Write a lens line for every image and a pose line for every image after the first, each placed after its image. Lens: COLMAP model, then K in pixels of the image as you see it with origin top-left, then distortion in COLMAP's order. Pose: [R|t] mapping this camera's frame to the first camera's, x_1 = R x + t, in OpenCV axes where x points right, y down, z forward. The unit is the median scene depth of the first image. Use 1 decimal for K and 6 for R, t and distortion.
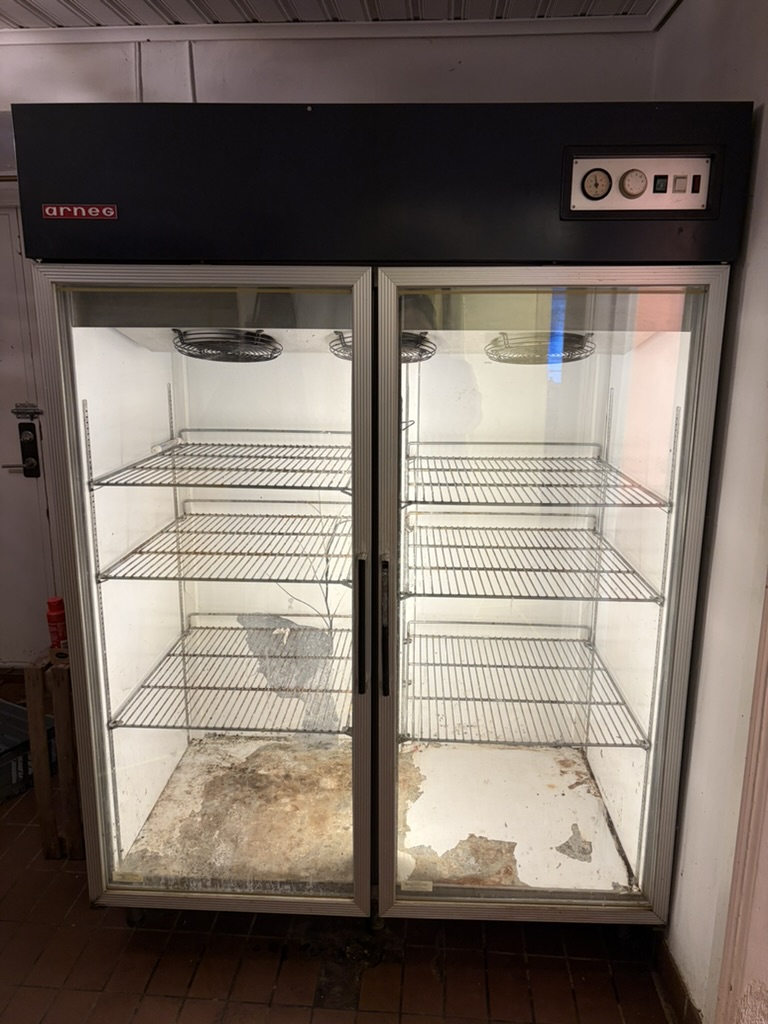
lens RADIAL K [[776.0, 0, 386.3], [0, 776.0, 516.9], [0, 0, 1]] dist [0.046794, -0.058388]
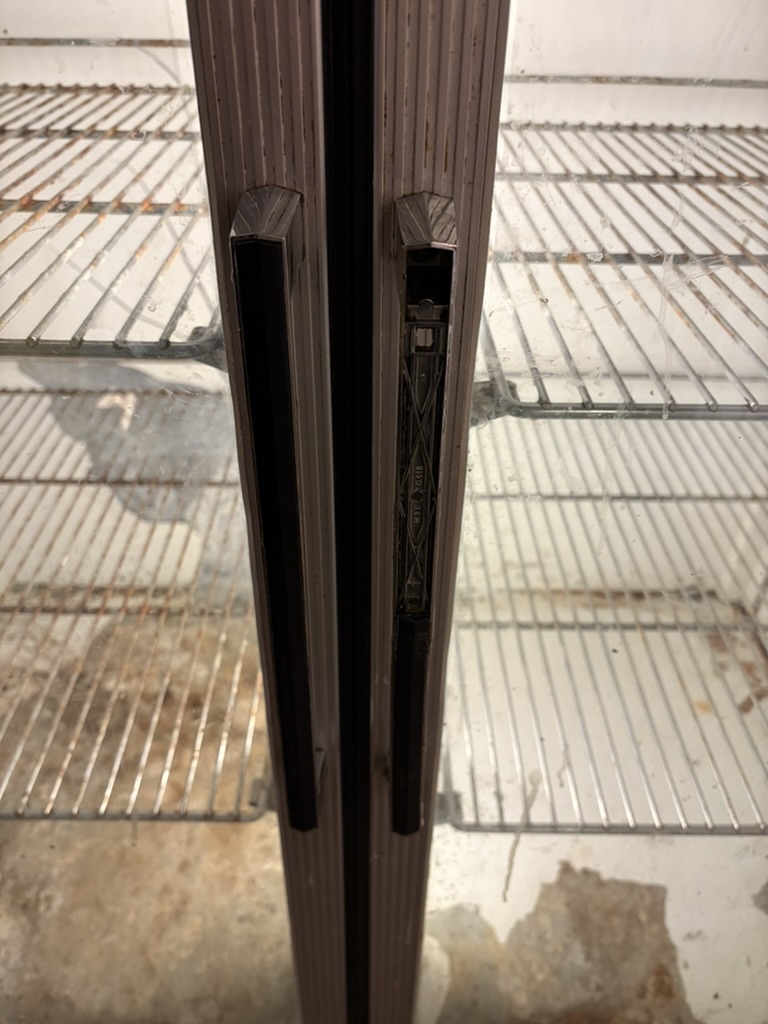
lens RADIAL K [[776.0, 0, 383.5], [0, 776.0, 522.9], [0, 0, 1]] dist [0.046794, -0.058388]
pose [[0.998832, -0.019286, 0.044310, -0.012715], [-0.000879, 0.909512, 0.415676, 0.036430], [-0.048317, -0.415229, 0.908433, 0.675162]]
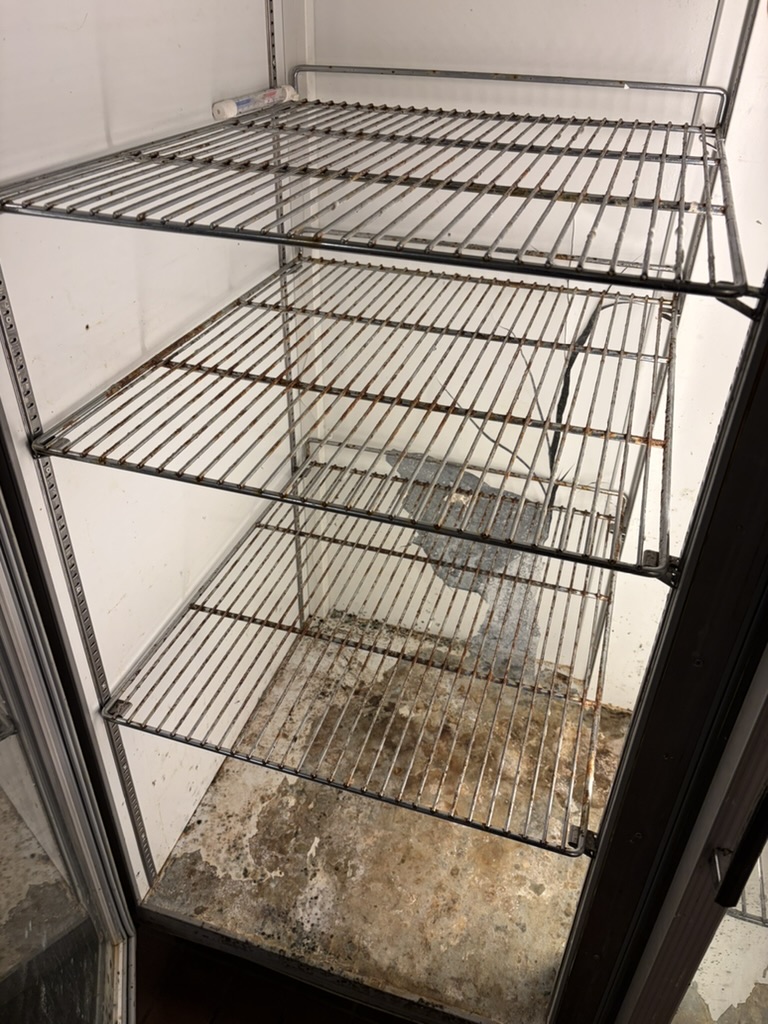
lens RADIAL K [[776.0, 0, 383.6], [0, 776.0, 513.8], [0, 0, 1]] dist [0.046794, -0.058388]
pose [[0.966051, 0.156507, -0.205549, -0.085426], [-0.070811, 0.925557, 0.371927, -0.048401], [0.248456, -0.344746, 0.905218, 0.567632]]
